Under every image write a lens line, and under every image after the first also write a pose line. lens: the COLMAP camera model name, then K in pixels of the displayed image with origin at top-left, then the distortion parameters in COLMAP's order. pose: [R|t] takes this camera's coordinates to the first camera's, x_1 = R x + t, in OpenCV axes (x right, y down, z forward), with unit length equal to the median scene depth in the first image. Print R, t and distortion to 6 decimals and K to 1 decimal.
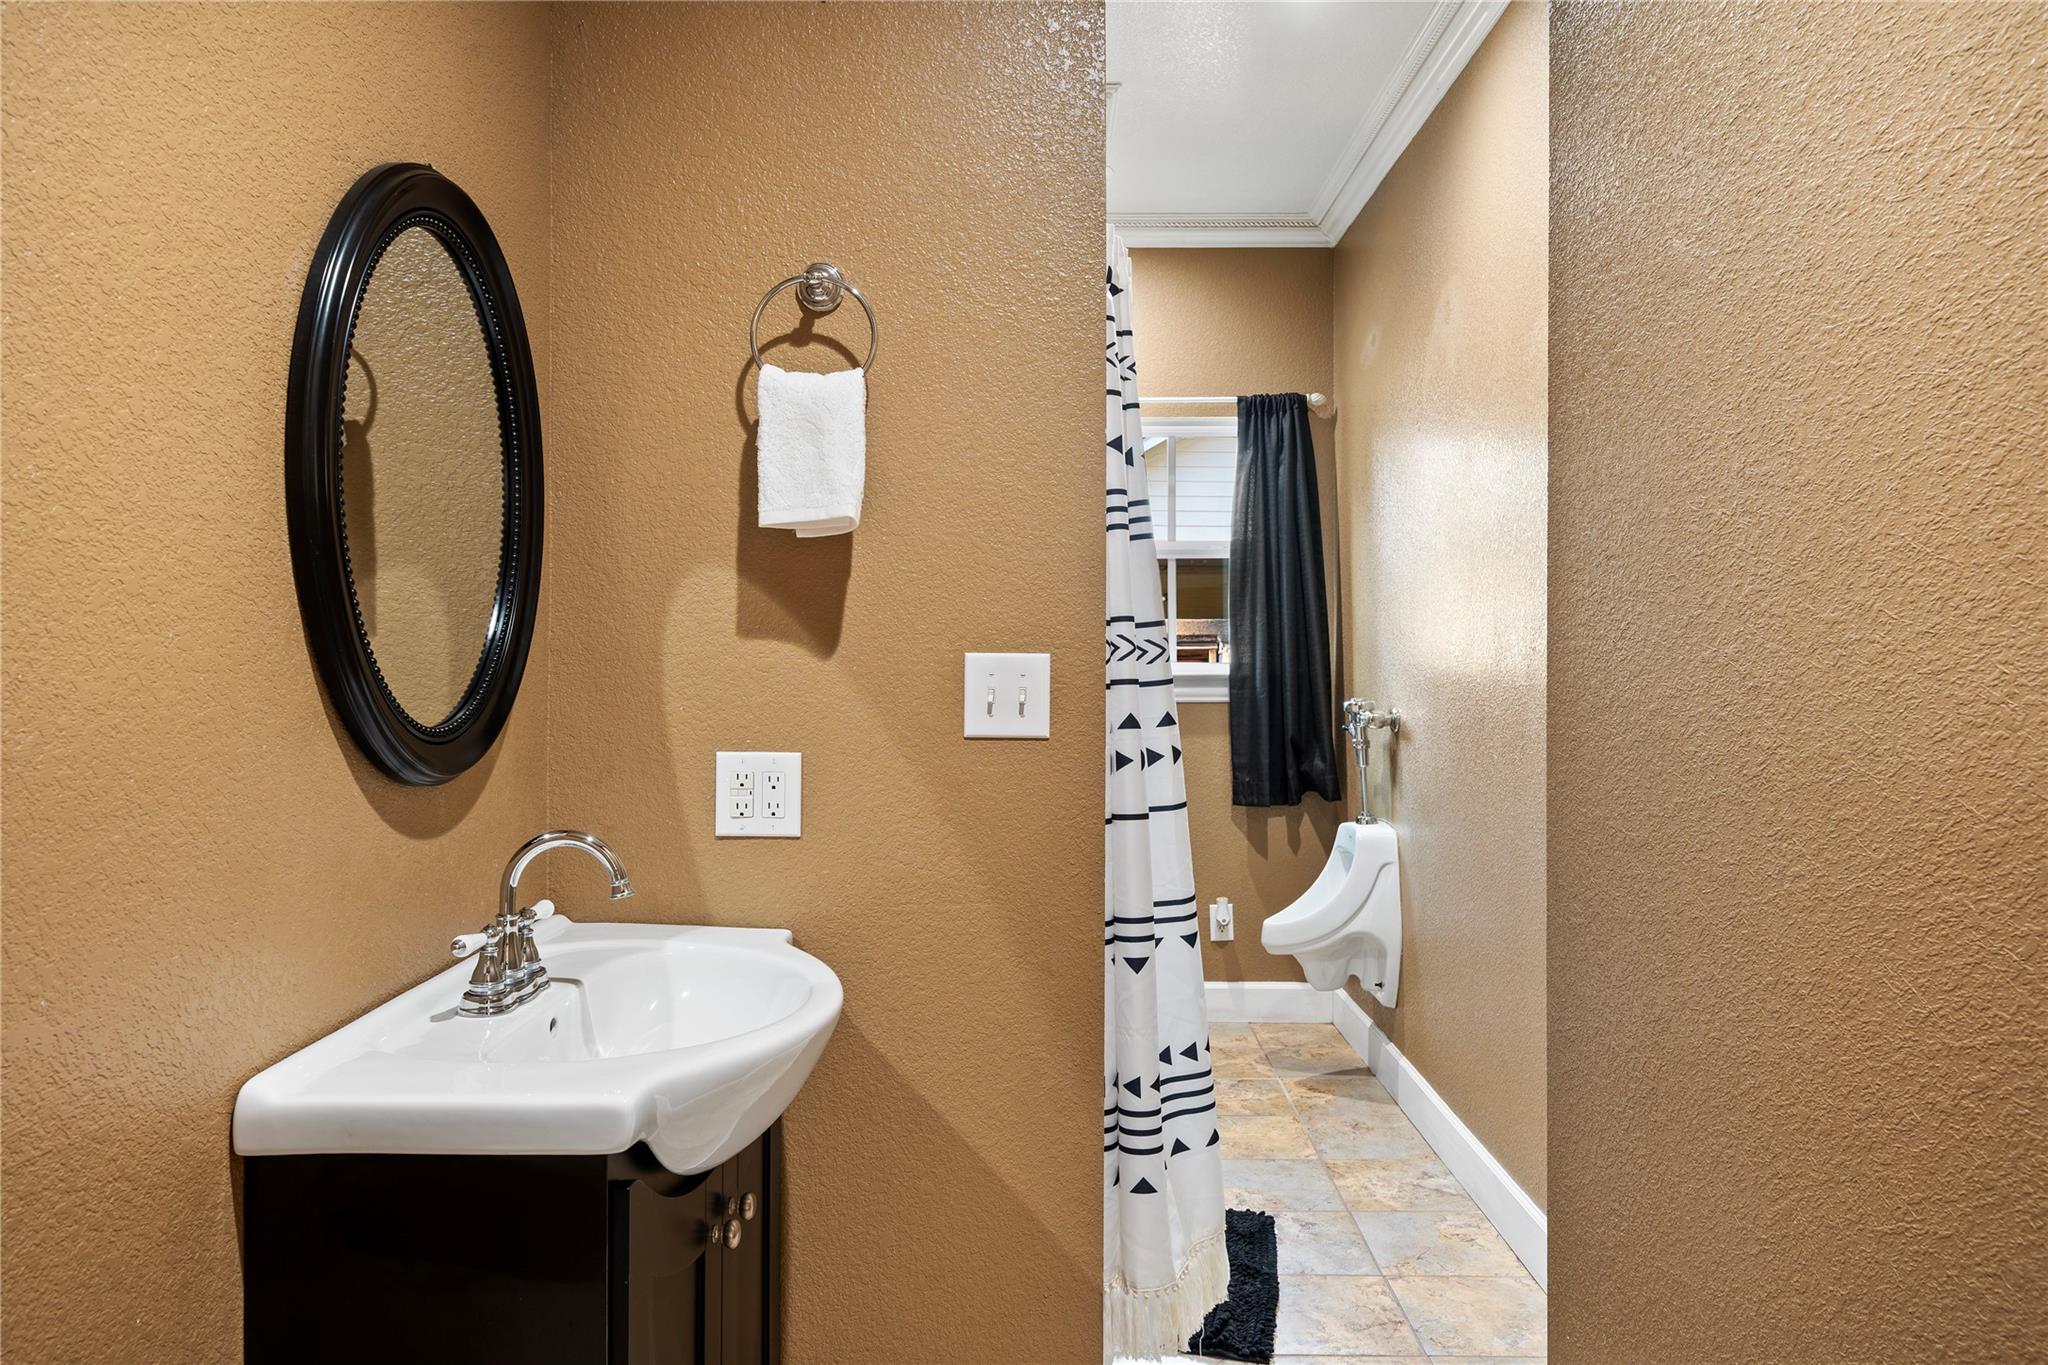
lens RADIAL K [[1299.9, 0, 1024.6], [0, 1299.9, 680.3], [0, 0, 1]] dist [0.000368, 0.000485]
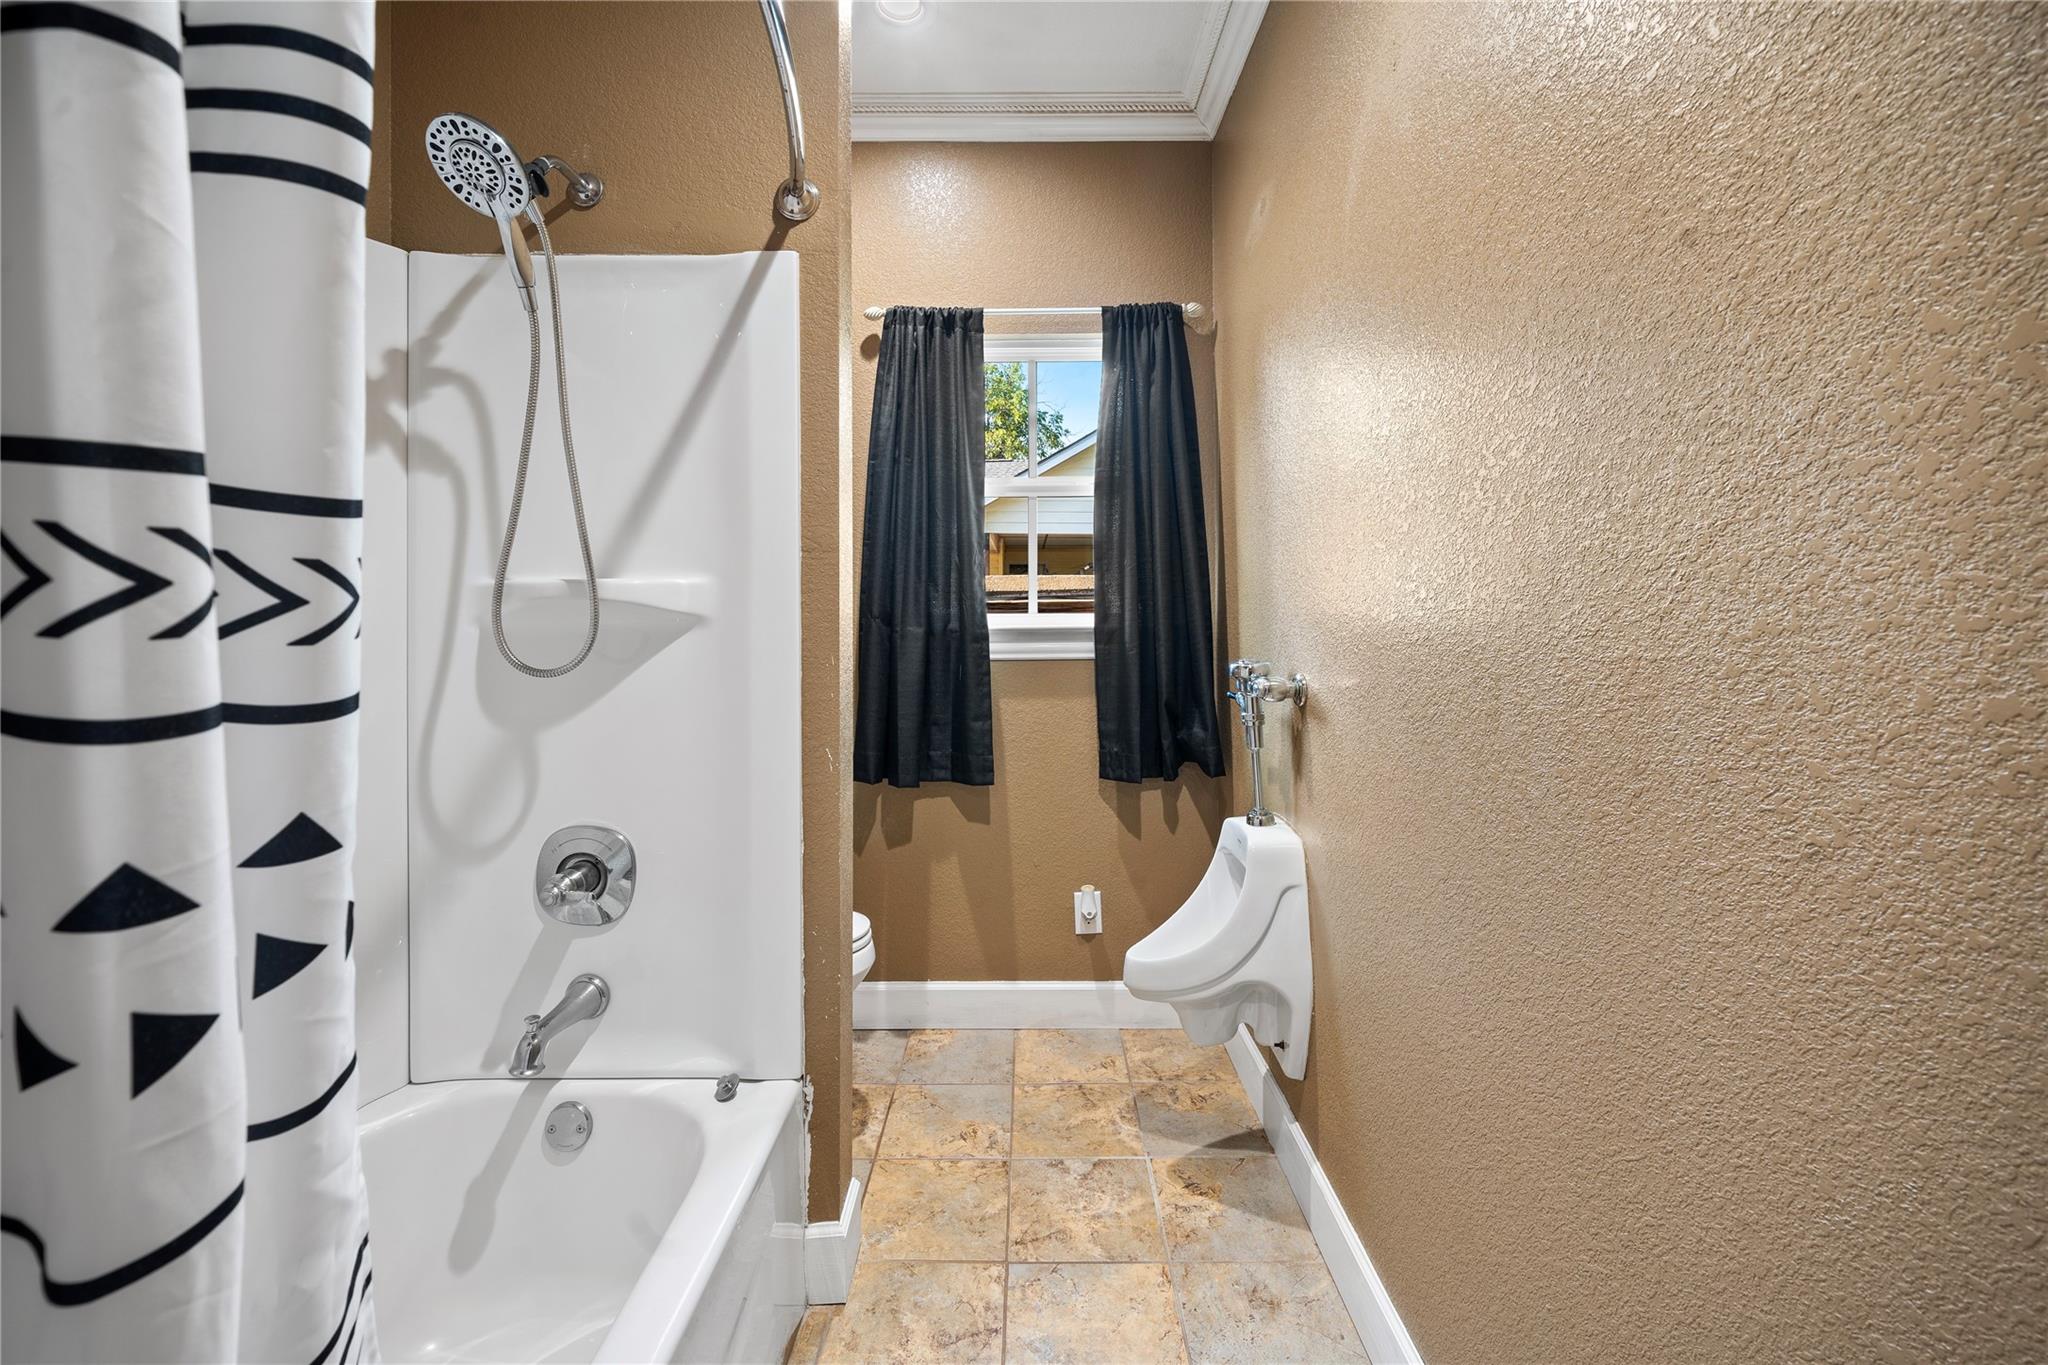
lens RADIAL K [[824.8, 0, 1008.3], [0, 824.8, 627.9], [0, 0, 1]] dist [0.000023, -0.000097]
pose [[0.999906, -0.007879, -0.011244, 0.108848], [0.007901, 0.999967, 0.001924, -0.005685], [0.011229, -0.002013, 0.999935, 0.460950]]
